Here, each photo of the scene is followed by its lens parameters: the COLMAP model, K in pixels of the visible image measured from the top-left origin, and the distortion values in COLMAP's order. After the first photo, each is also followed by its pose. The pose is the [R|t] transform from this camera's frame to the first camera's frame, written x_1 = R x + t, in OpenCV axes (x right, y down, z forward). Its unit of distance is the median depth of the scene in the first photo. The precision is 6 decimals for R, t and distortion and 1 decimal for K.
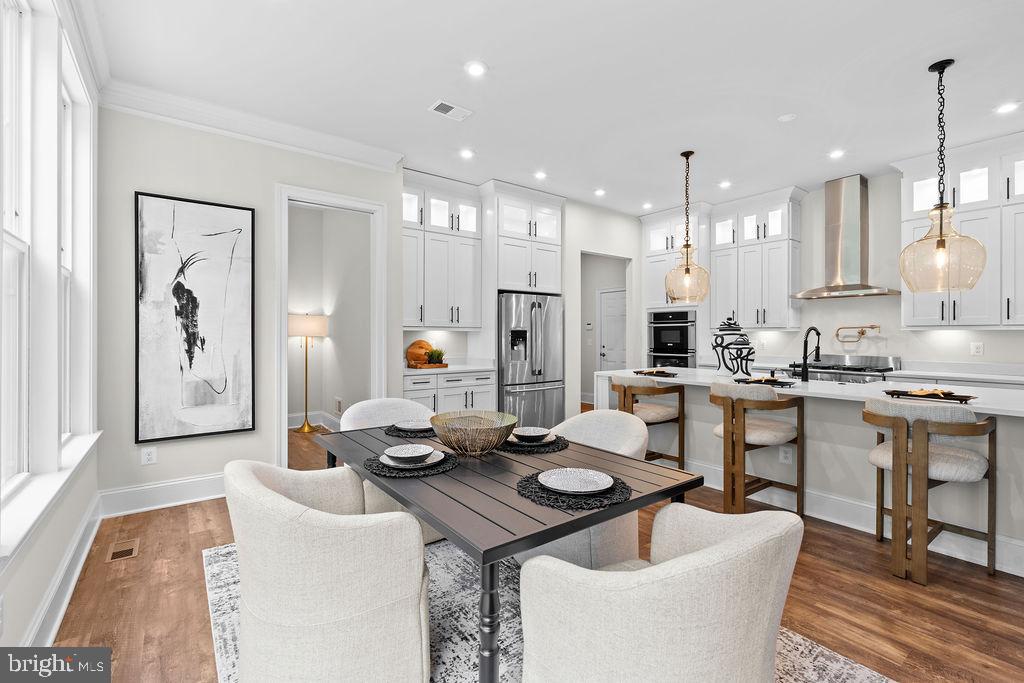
lens RADIAL K [[449.9, 0, 512.6], [0, 449.9, 334.5], [0, 0, 1]] dist [-0.003828, -0.000228]
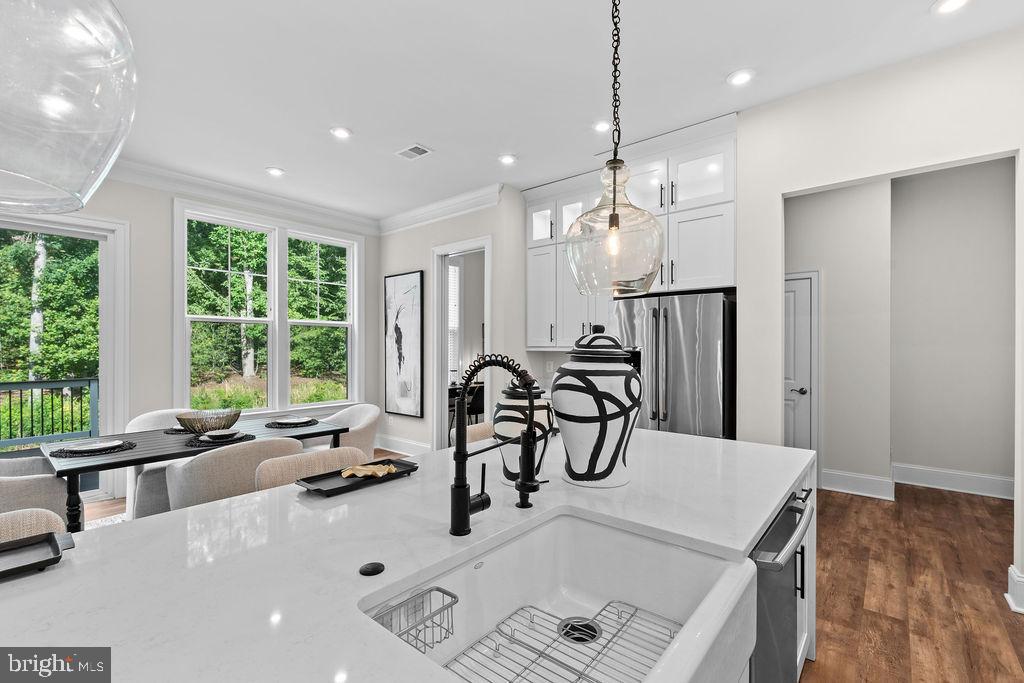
lens RADIAL K [[452.3, 0, 508.9], [0, 452.3, 347.2], [0, 0, 1]] dist [-0.003666, -0.000012]
pose [[0.212090, -0.001322, -0.977249, 0.782671], [0.001085, 0.999999, -0.001117, -0.017461], [0.977249, -0.000823, 0.212092, 0.788720]]
